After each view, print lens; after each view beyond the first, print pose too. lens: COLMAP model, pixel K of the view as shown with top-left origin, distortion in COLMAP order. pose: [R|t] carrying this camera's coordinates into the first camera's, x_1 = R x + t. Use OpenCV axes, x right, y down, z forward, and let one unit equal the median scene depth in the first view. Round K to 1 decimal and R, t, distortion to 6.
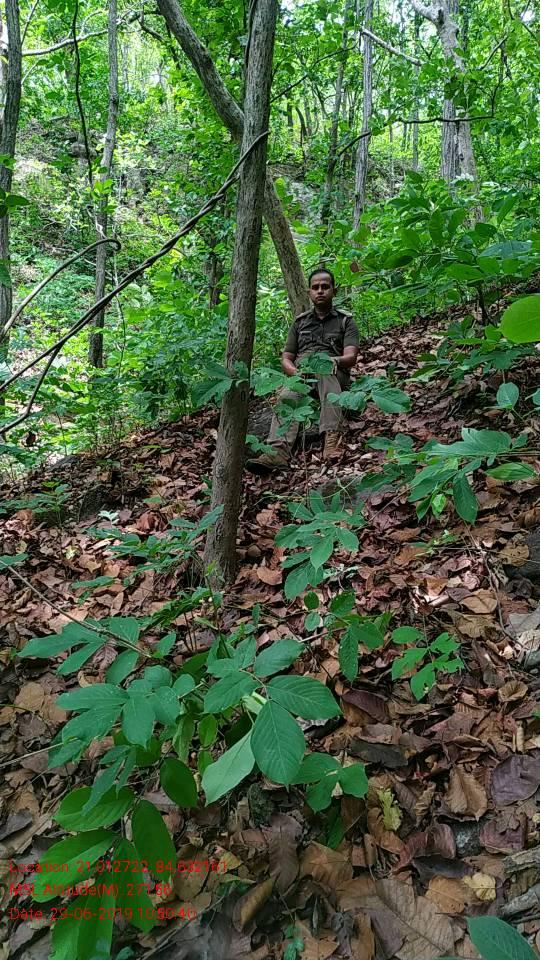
lens RADIAL K [[666.6, 0, 270.4], [0, 666.6, 478.5], [0, 0, 1]] dist [0.002609, -0.027907]
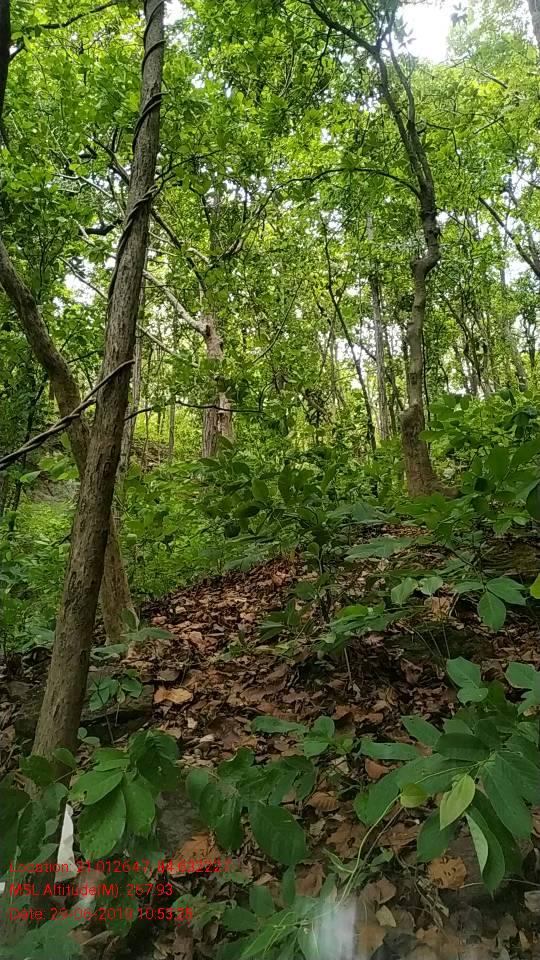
lens RADIAL K [[666.6, 0, 267.5], [0, 666.6, 483.4], [0, 0, 1]] dist [0.002609, -0.027907]
pose [[0.931523, 0.107965, 0.347286, -0.095603], [0.030958, 0.927913, -0.371509, -0.017006], [-0.362362, 0.356821, 0.861030, 0.156650]]
